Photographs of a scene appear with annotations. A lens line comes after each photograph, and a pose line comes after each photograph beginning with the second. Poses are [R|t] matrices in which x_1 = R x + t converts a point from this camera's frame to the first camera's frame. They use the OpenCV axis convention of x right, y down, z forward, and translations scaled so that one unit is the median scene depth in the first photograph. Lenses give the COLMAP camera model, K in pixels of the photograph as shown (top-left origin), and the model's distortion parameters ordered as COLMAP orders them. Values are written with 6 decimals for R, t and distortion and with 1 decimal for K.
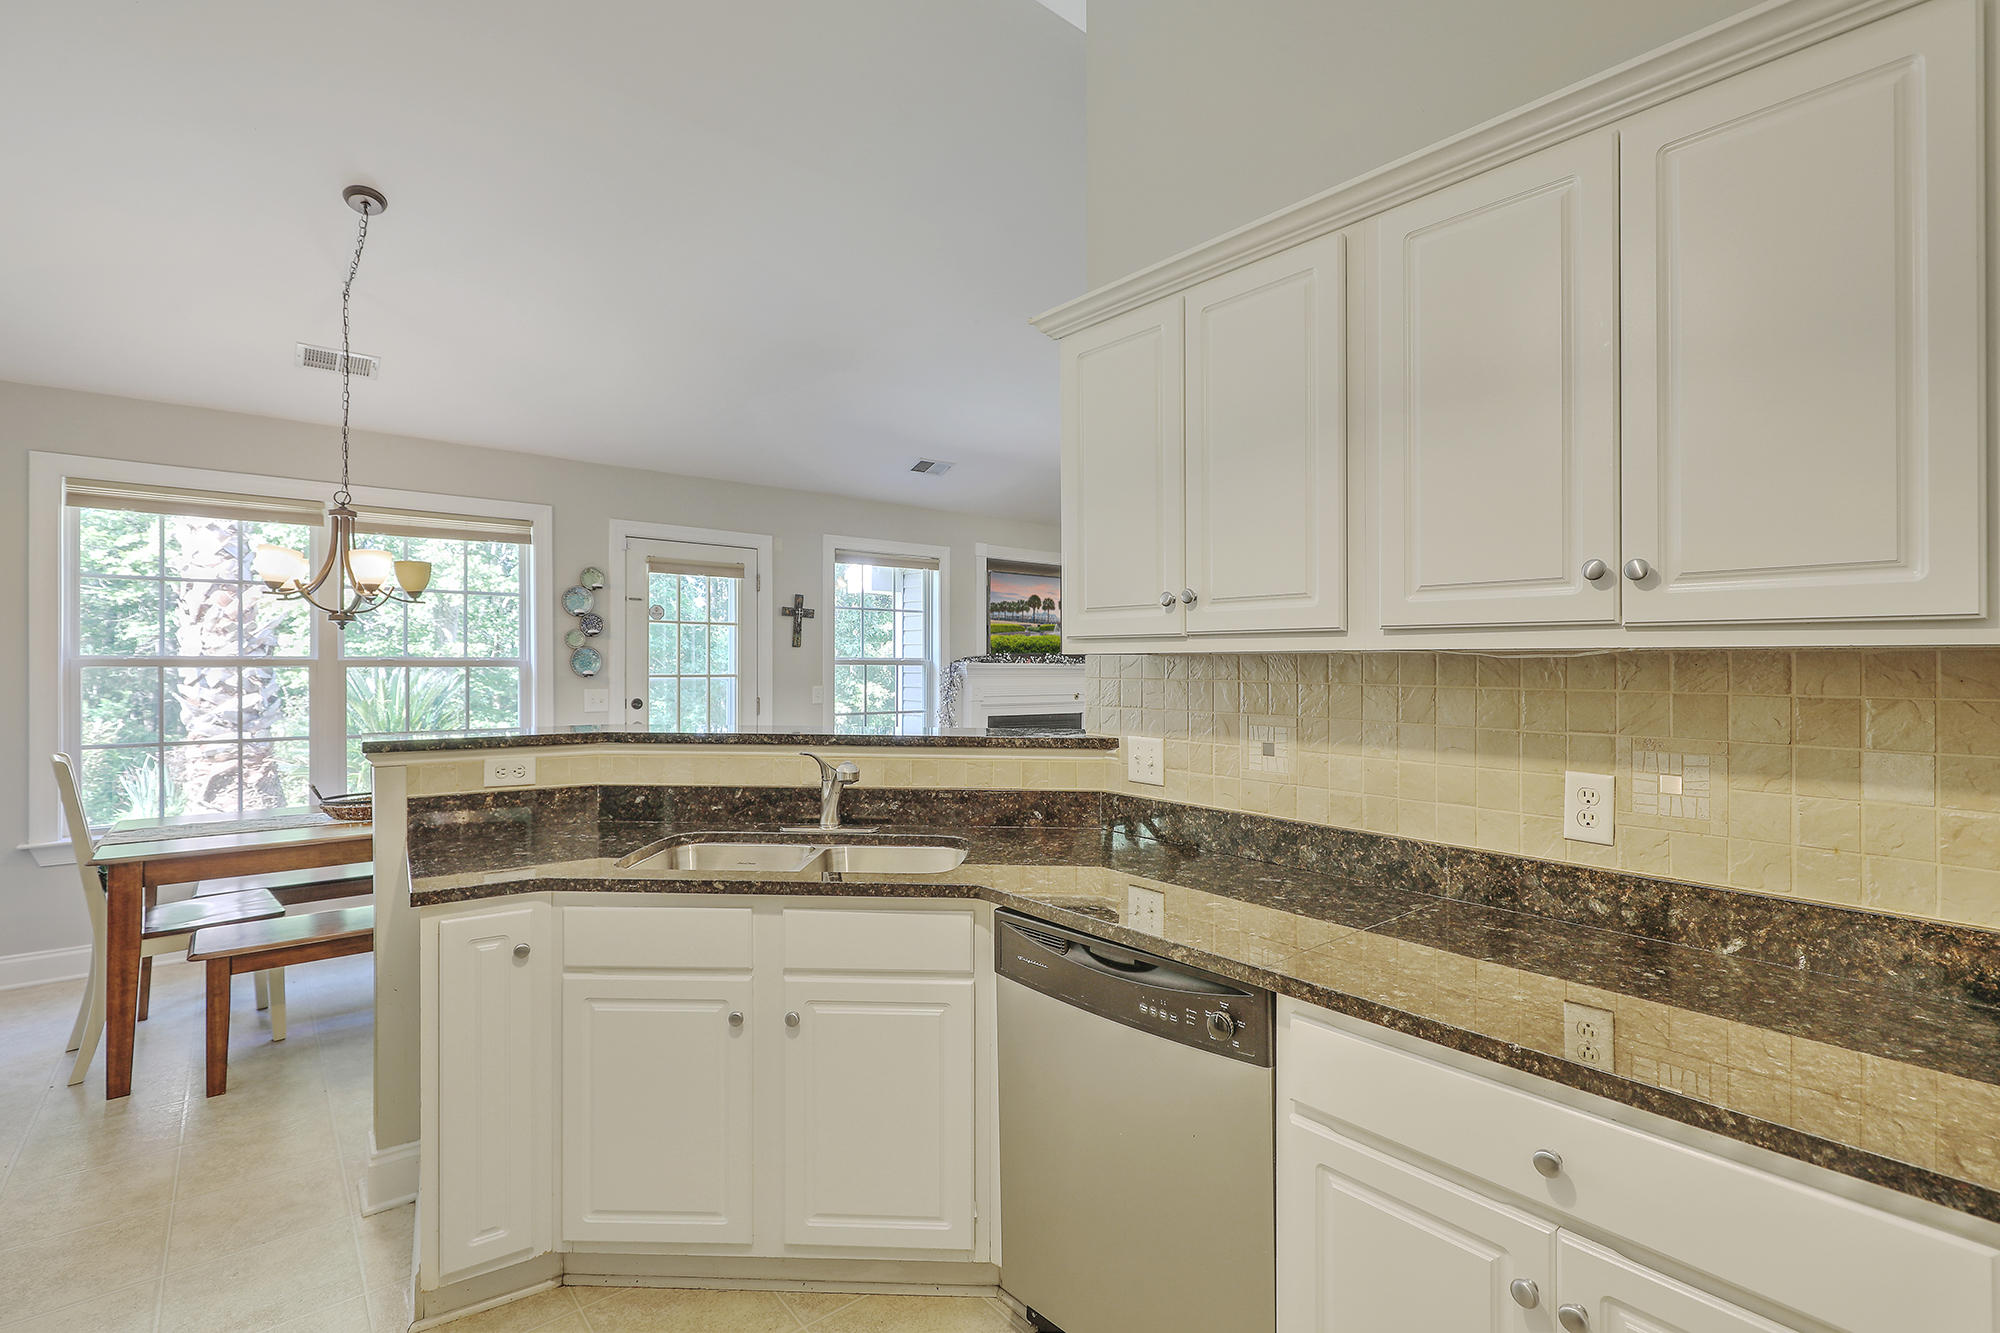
lens RADIAL K [[903.8, 0, 1016.6], [0, 903.8, 659.0], [0, 0, 1]] dist [0.002299, -0.000451]
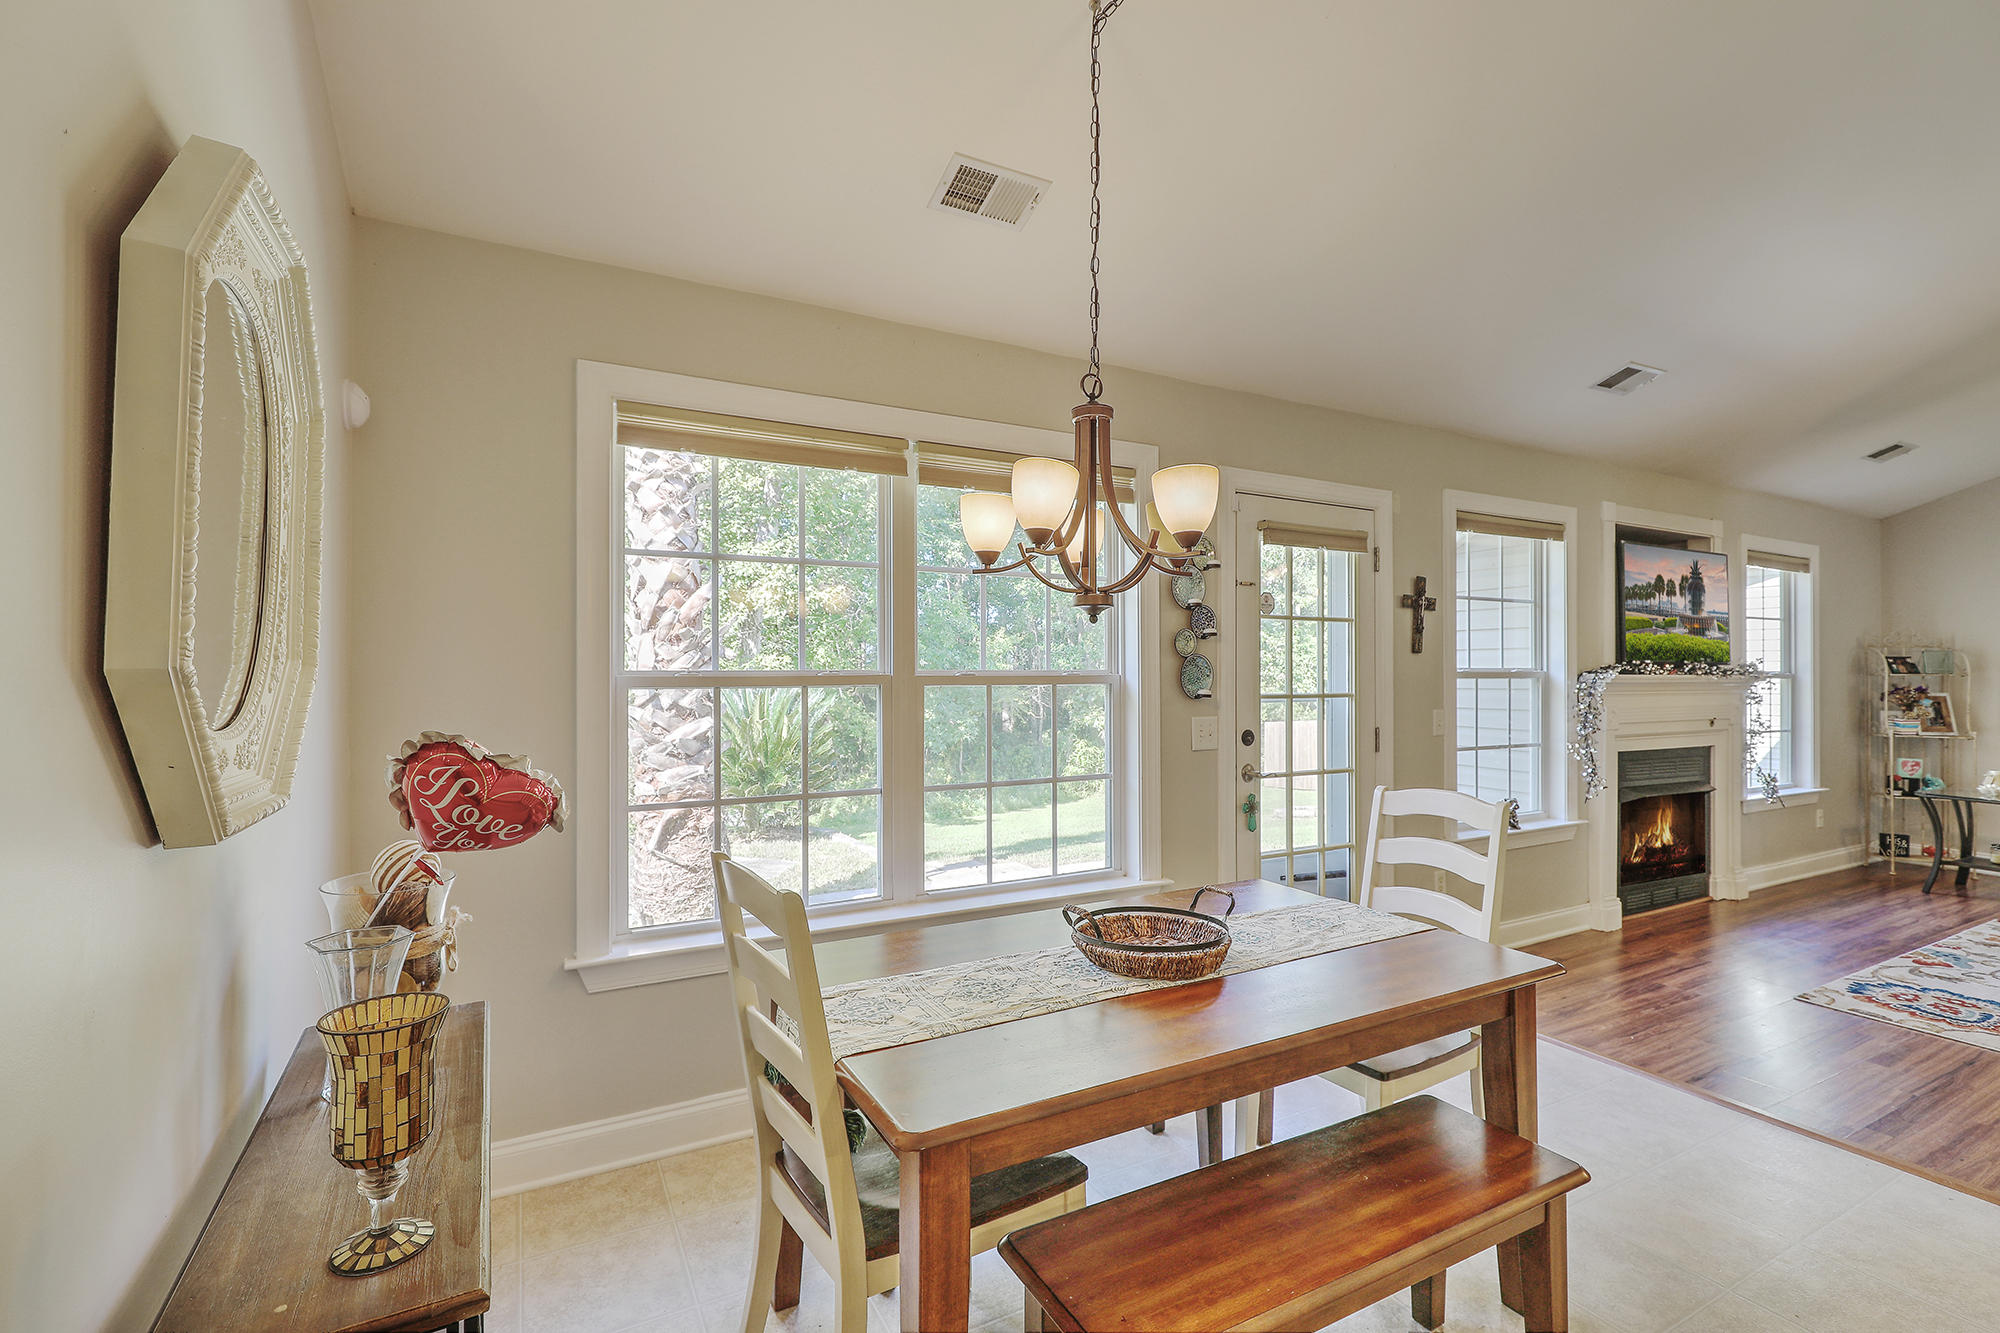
lens RADIAL K [[903.8, 0, 1015.4], [0, 903.8, 664.3], [0, 0, 1]] dist [0.002299, -0.000451]
pose [[0.978904, -0.006705, -0.204211, -0.483431], [0.005711, 0.999969, -0.005455, -0.003146], [0.204241, 0.004174, 0.978912, 0.318145]]
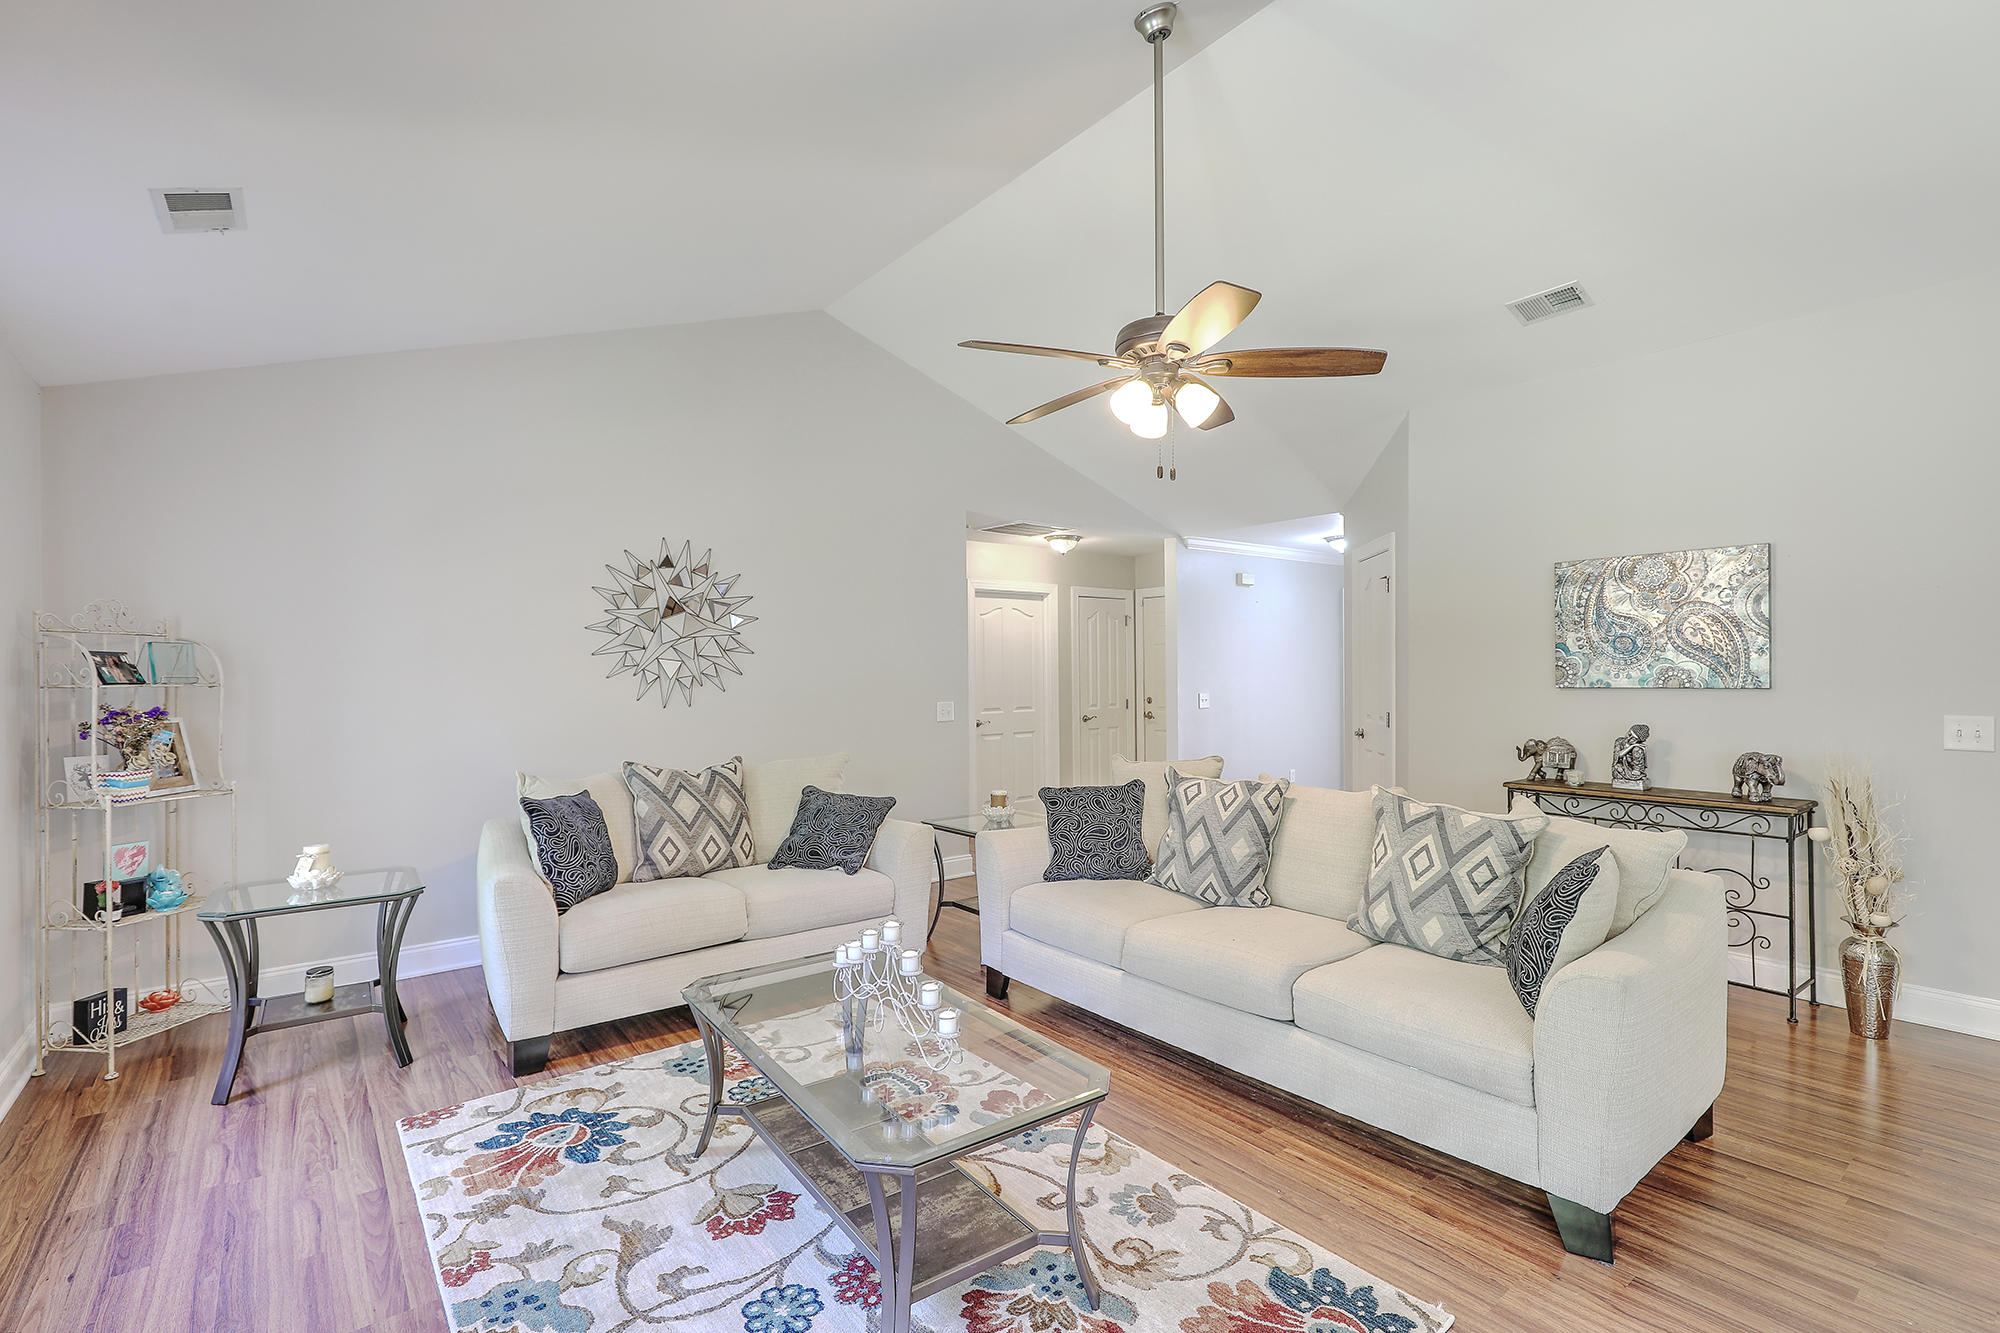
lens RADIAL K [[903.8, 0, 1006.5], [0, 903.8, 668.6], [0, 0, 1]] dist [0.002299, -0.000451]
pose [[0.041458, -0.003744, 0.999133, -0.176046], [0.005261, 0.999980, 0.003529, -0.000551], [-0.999126, 0.005110, 0.041476, 1.108432]]
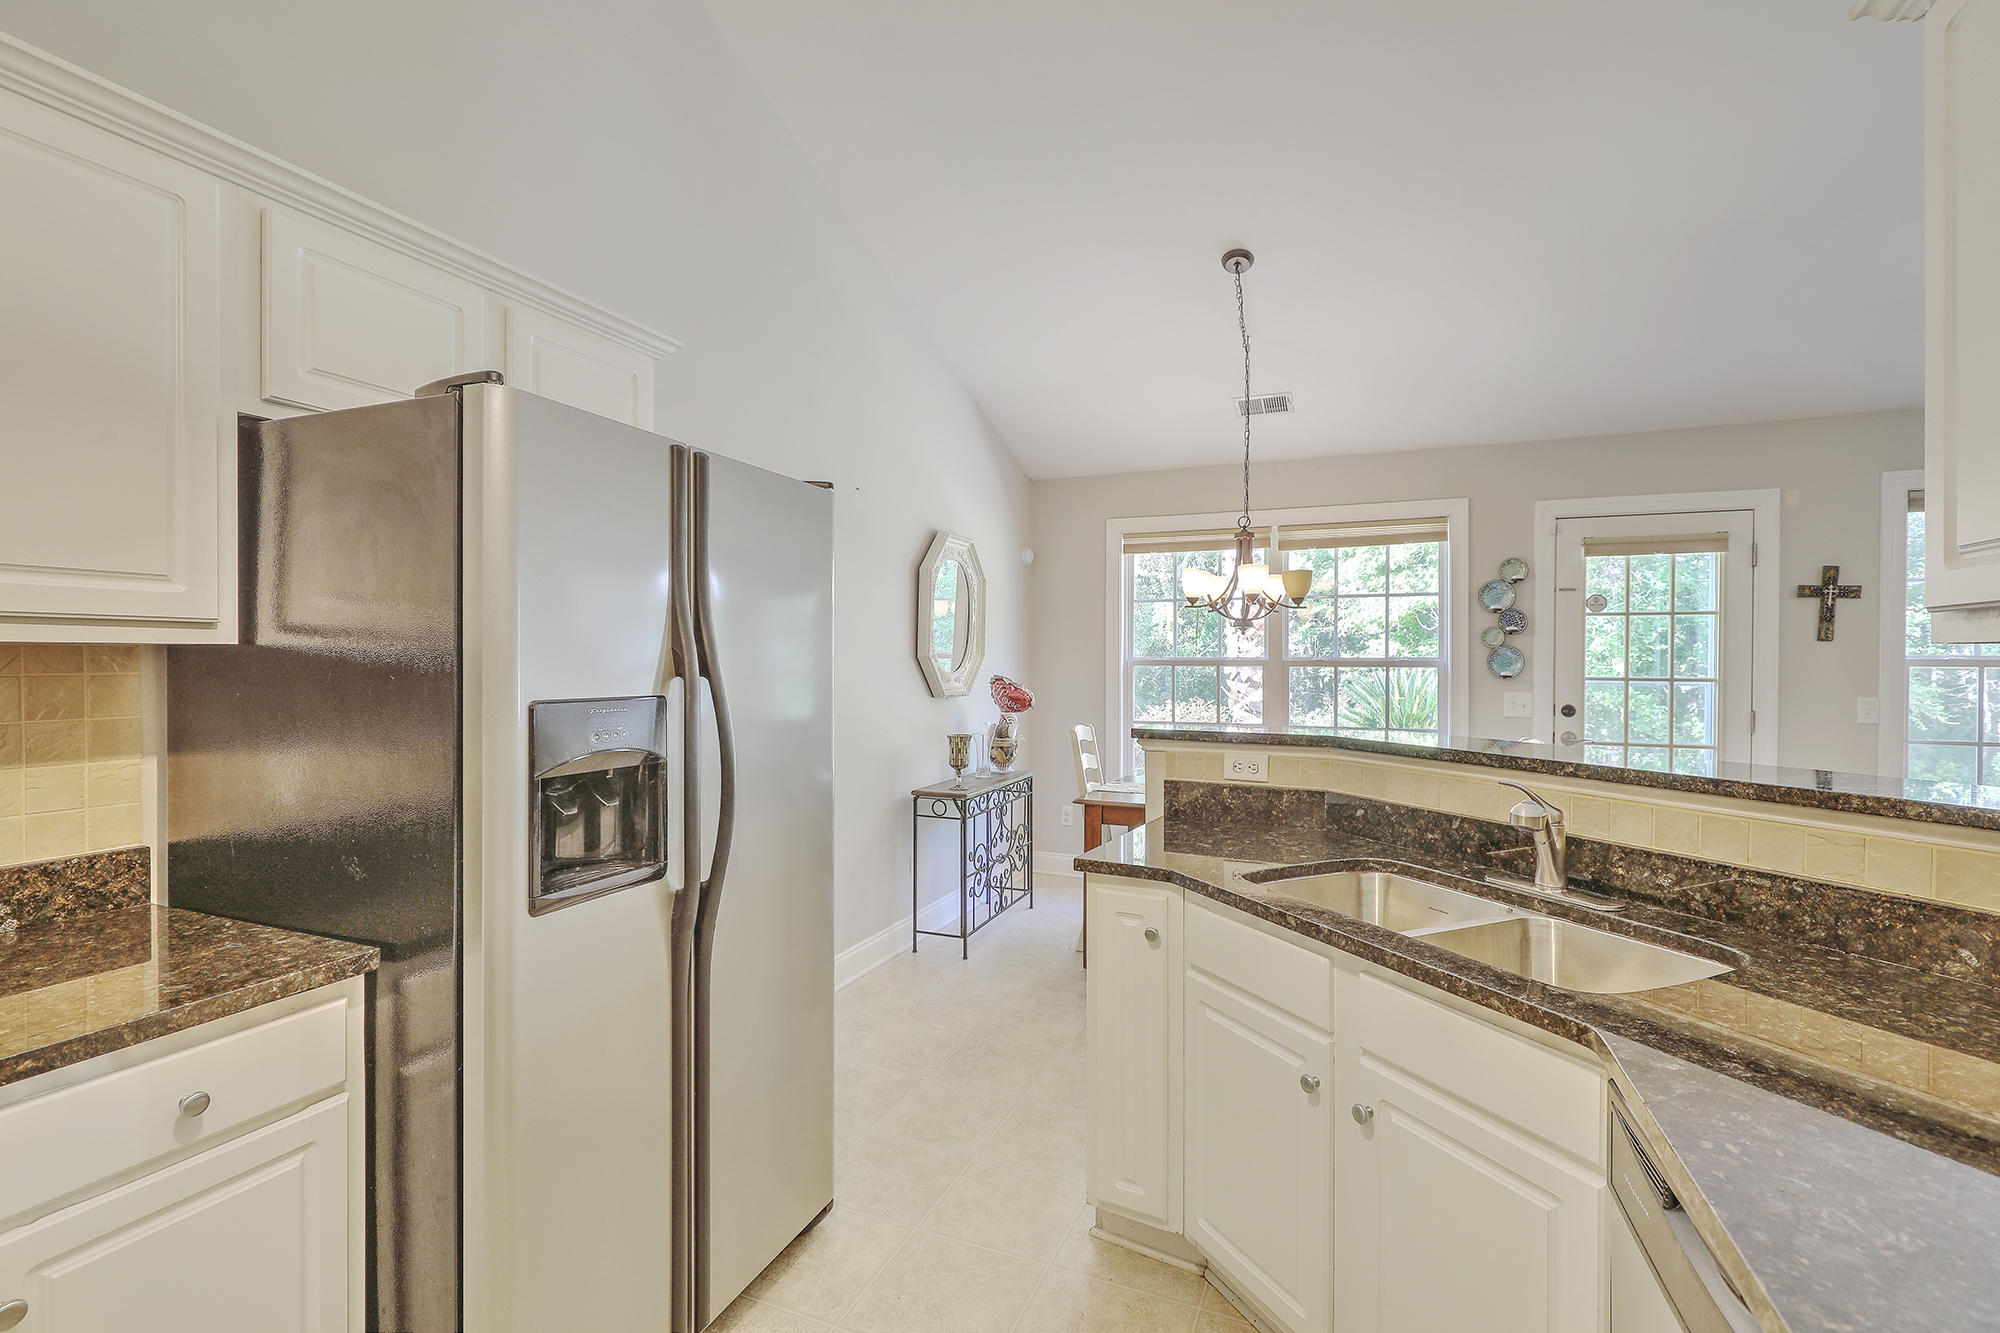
lens RADIAL K [[903.8, 0, 1003.8], [0, 903.8, 671.8], [0, 0, 1]] dist [0.002299, -0.000451]
pose [[0.451339, 0.008797, -0.892309, 0.115207], [0.002704, 0.999933, 0.011226, 0.001400], [0.892349, -0.007479, 0.451285, 0.136832]]
